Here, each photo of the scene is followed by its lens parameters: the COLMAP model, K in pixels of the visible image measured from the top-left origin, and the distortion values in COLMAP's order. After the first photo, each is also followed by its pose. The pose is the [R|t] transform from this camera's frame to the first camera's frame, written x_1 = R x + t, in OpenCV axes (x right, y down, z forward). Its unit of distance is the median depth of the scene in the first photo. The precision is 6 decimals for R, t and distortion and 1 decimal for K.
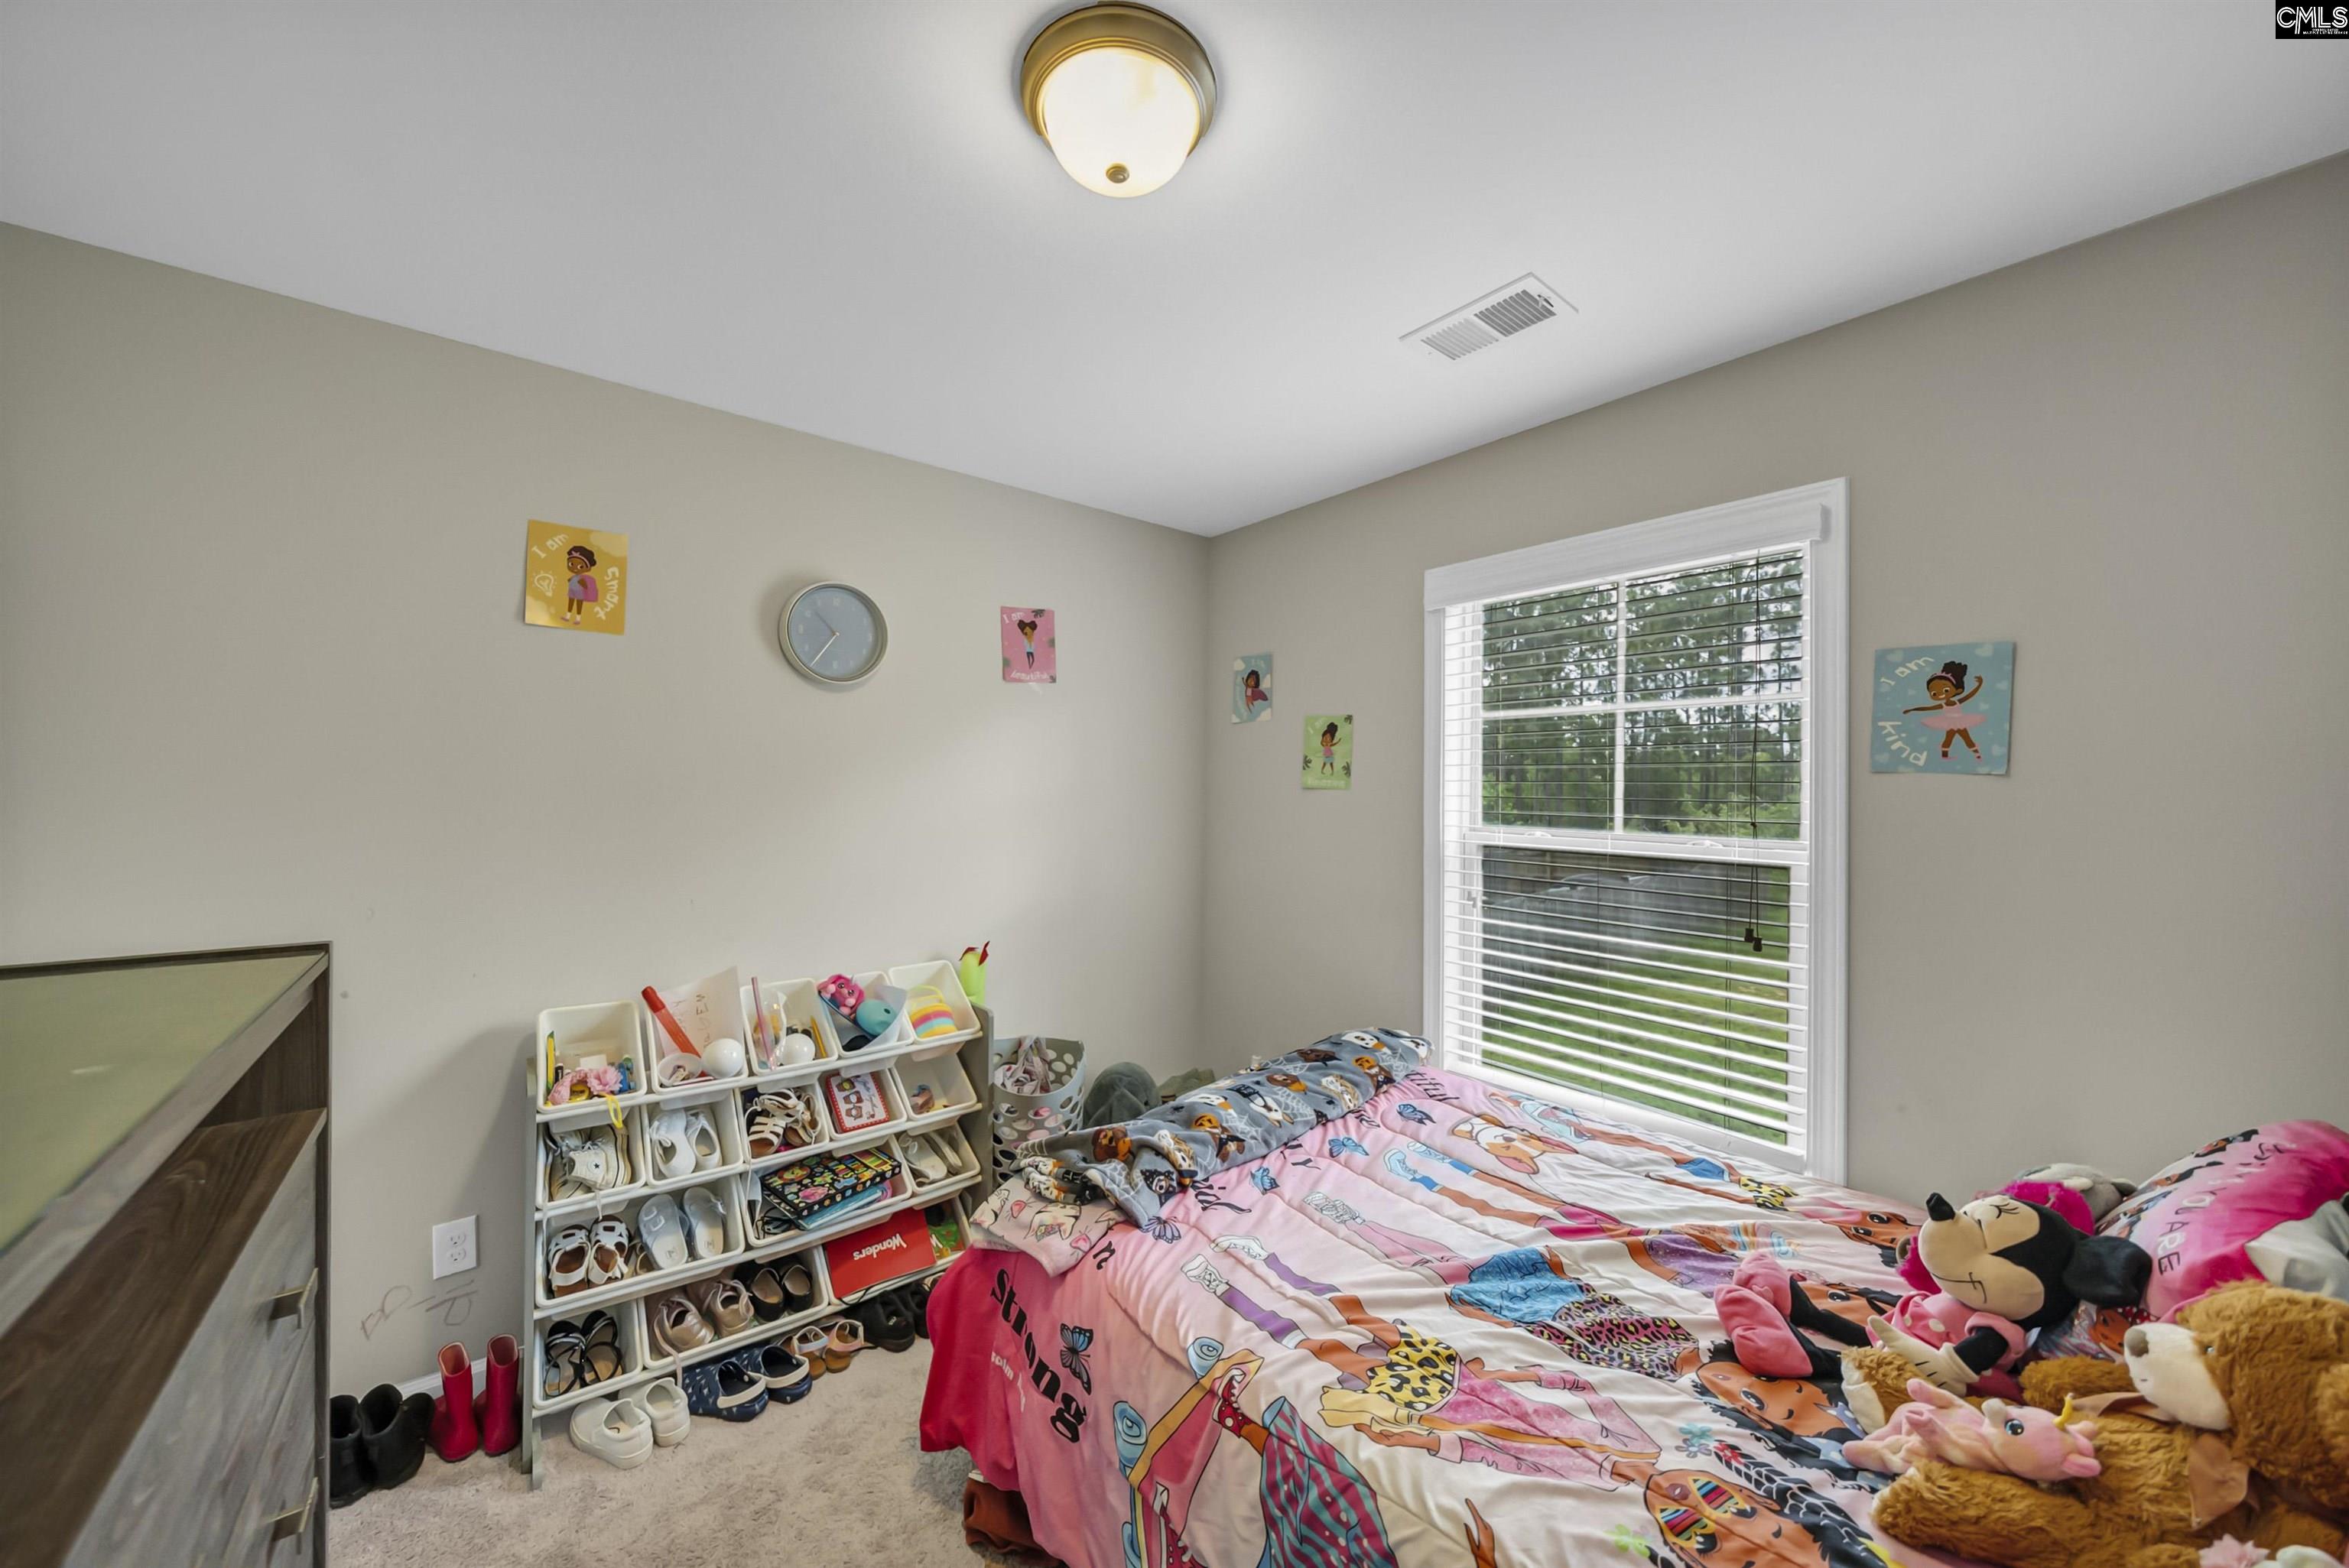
lens RADIAL K [[819.7, 0, 1168.8], [0, 819.7, 770.6], [0, 0, 1]] dist [-0.001575, -0.000009]
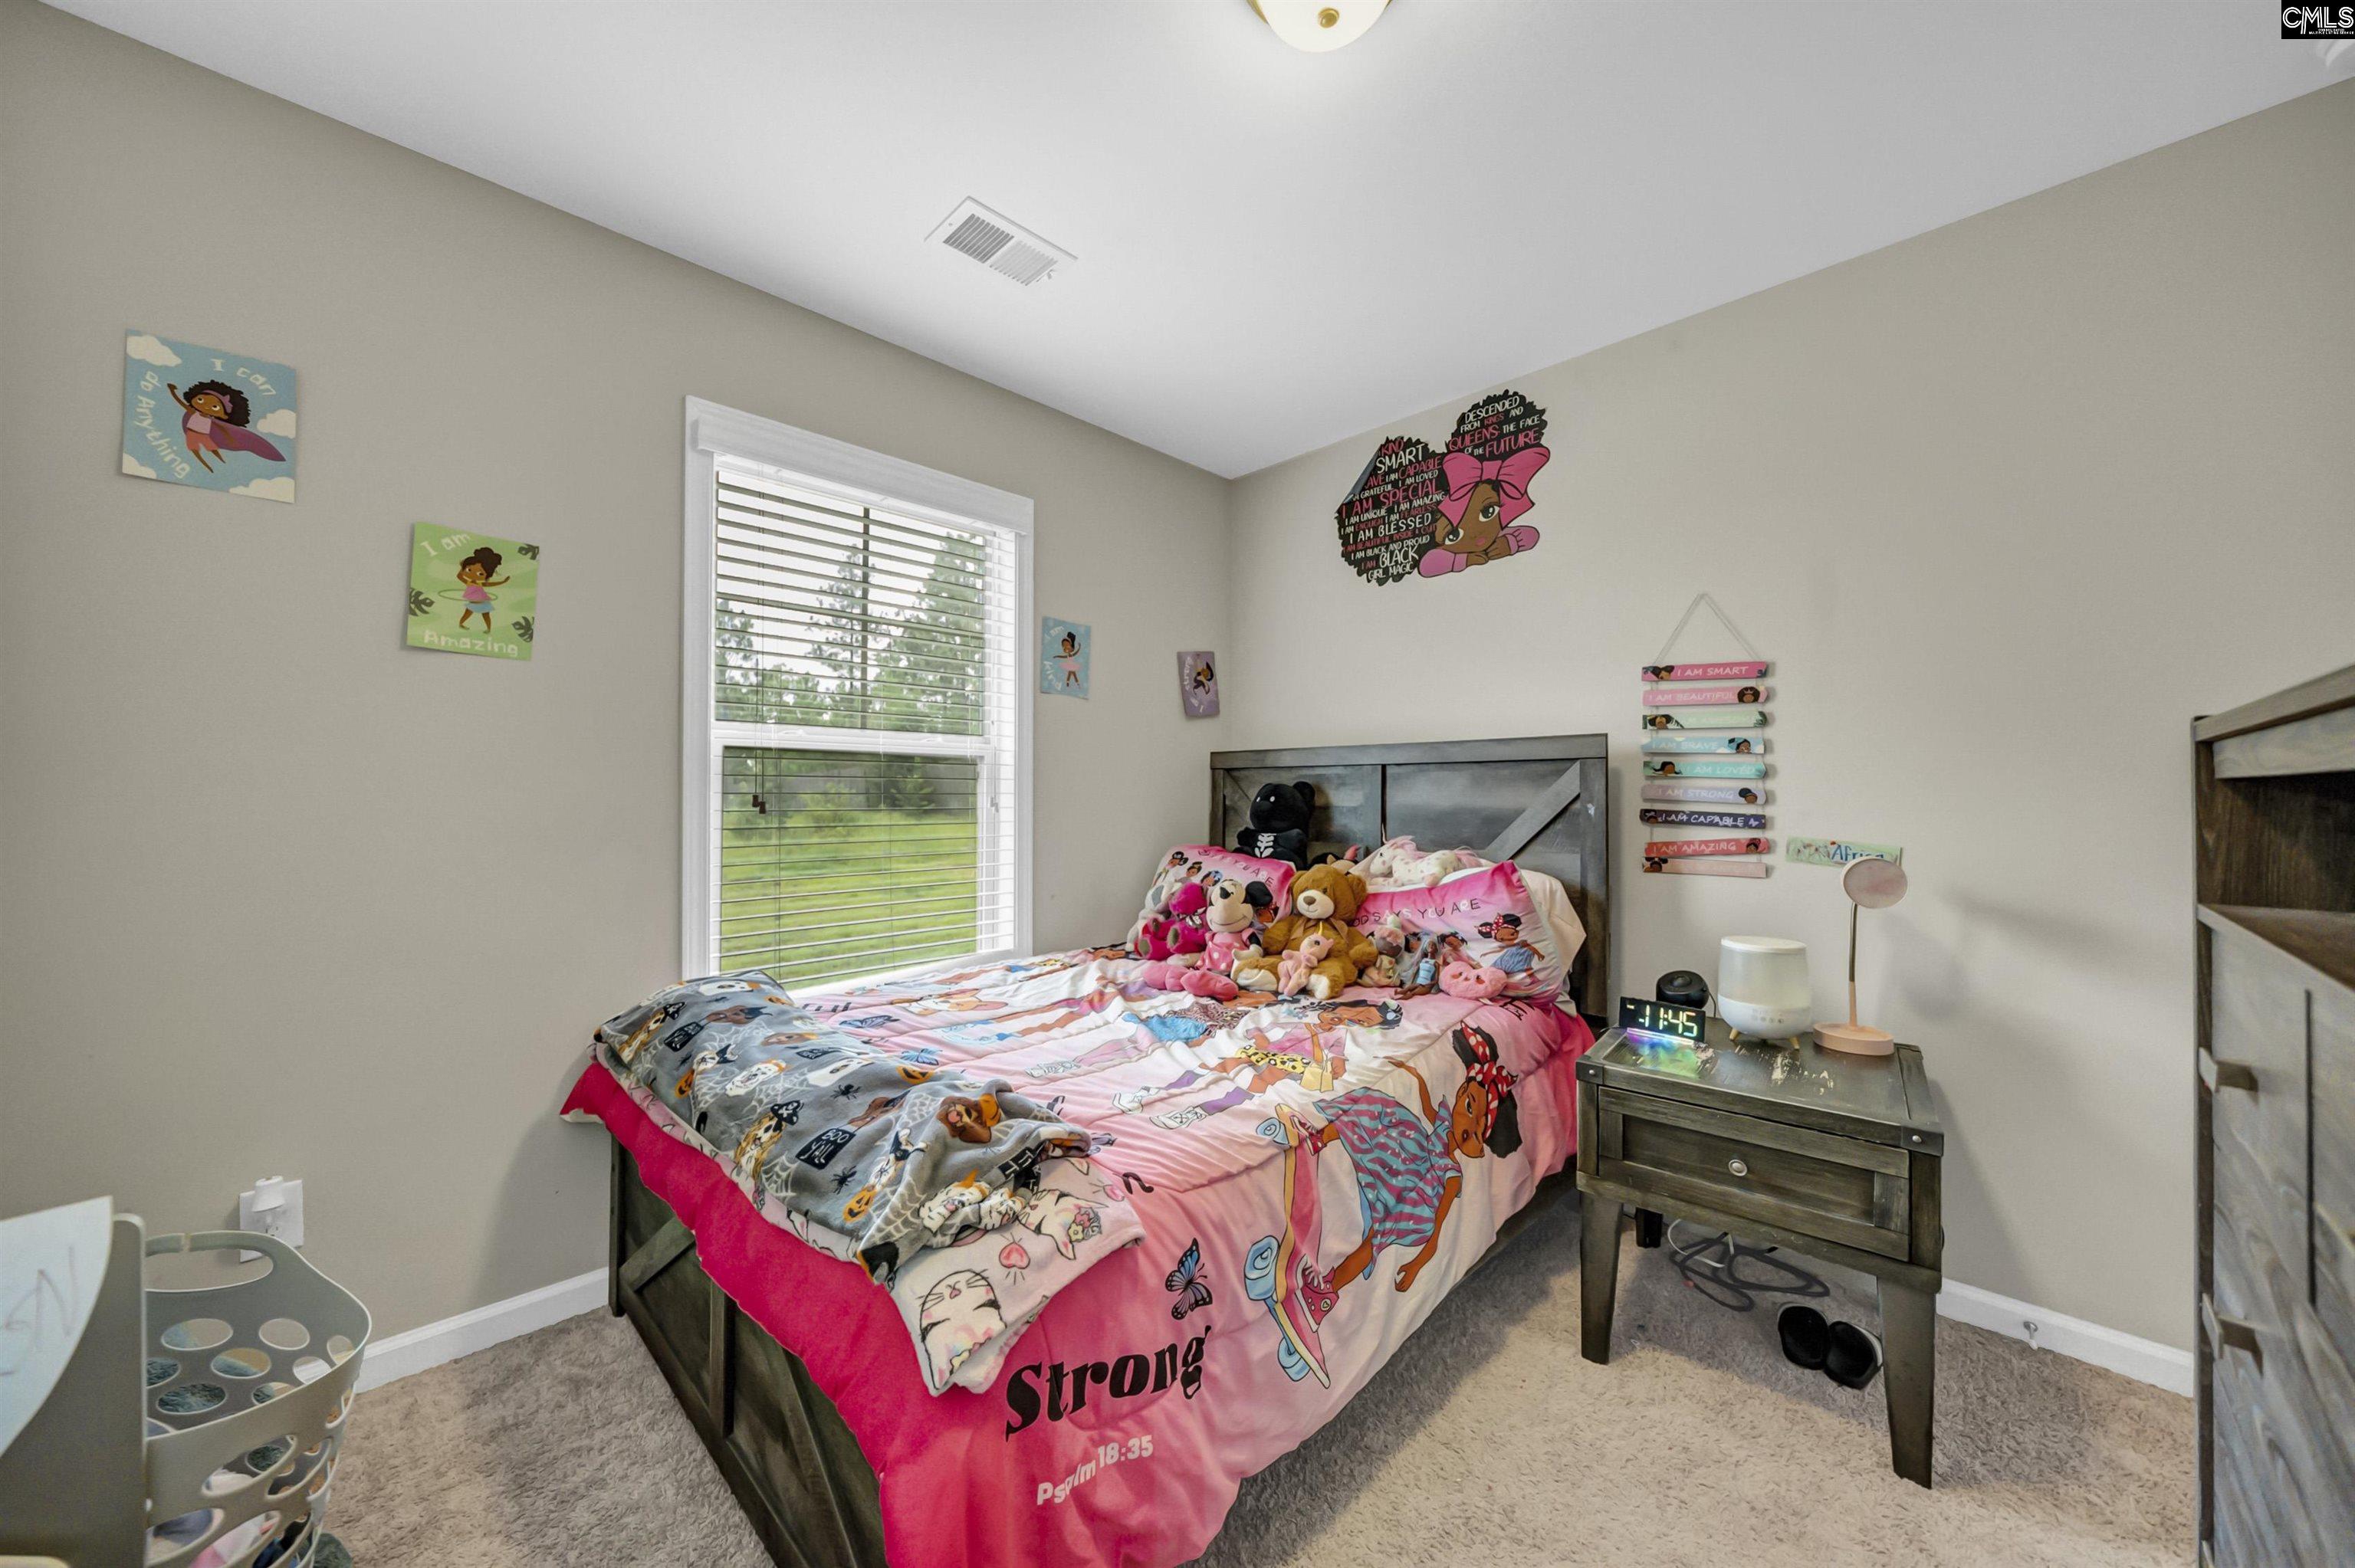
lens RADIAL K [[821.7, 0, 1171.8], [0, 821.7, 770.5], [0, 0, 1]] dist [-0.001575, -0.000009]
pose [[-0.097816, 0.016954, 0.995060, -0.793654], [-0.018648, 0.999648, -0.018866, 0.190068], [-0.995030, -0.020402, -0.097466, 0.950302]]
